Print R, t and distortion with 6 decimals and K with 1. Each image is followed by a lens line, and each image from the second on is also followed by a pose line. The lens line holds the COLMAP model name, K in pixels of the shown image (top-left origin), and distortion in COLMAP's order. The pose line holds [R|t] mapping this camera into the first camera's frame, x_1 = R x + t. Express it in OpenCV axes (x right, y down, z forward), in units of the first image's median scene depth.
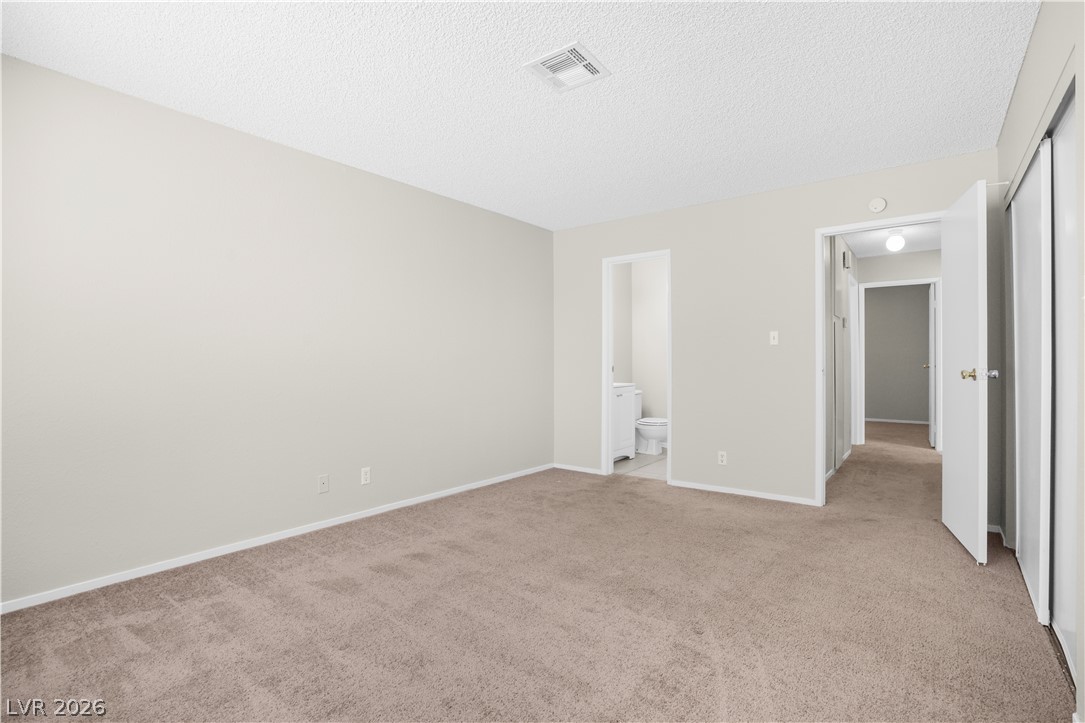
lens RADIAL K [[510.3, 0, 545.8], [0, 510.3, 358.3], [0, 0, 1]] dist [-0.048085, 0.017096]
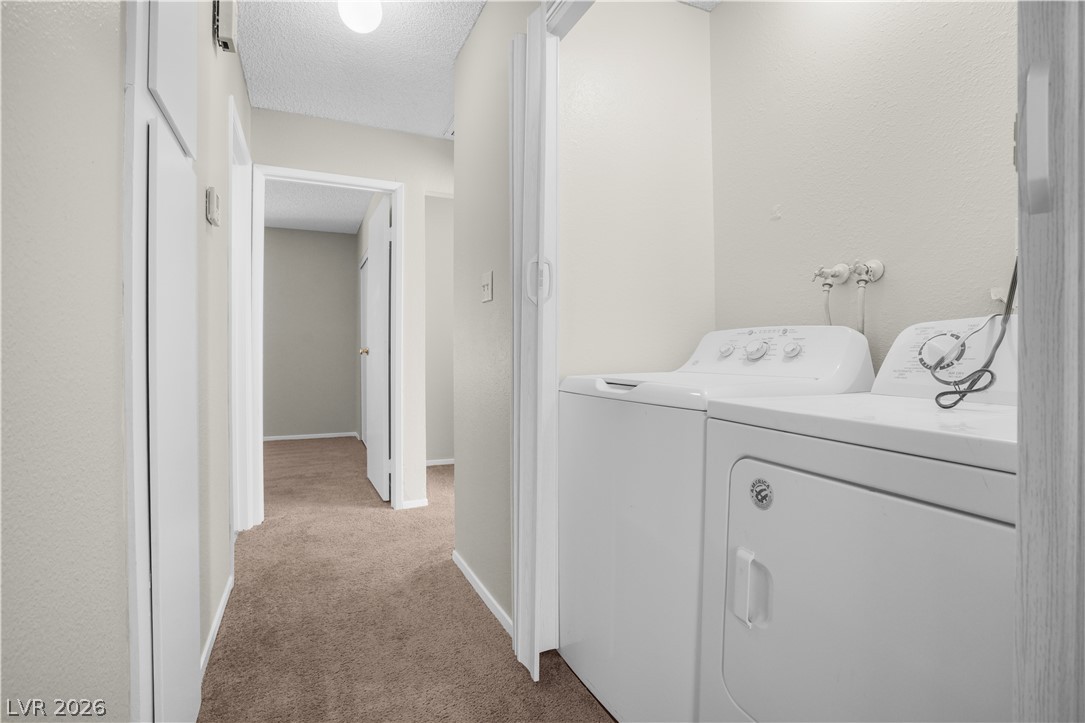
lens RADIAL K [[510.3, 0, 543.3], [0, 510.3, 356.8], [0, 0, 1]] dist [-0.048085, 0.017096]
pose [[0.458001, -0.001983, 0.888949, 0.539160], [-0.010302, 0.999919, 0.007538, 0.021497], [-0.888892, -0.012610, 0.457944, 0.881245]]
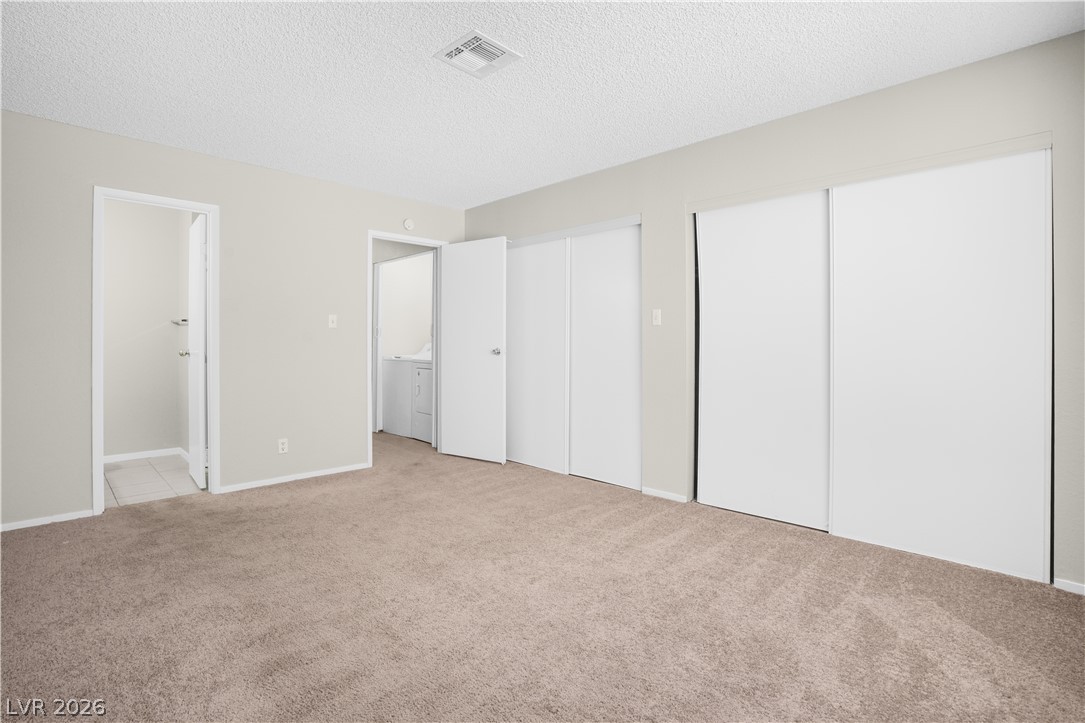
lens RADIAL K [[510.3, 0, 535.0], [0, 510.3, 350.4], [0, 0, 1]] dist [-0.048085, 0.017096]
pose [[0.131730, -0.005880, 0.991268, -0.515266], [-0.008914, 0.999935, 0.007116, 0.008837], [-0.991246, -0.009773, 0.131669, 0.414222]]
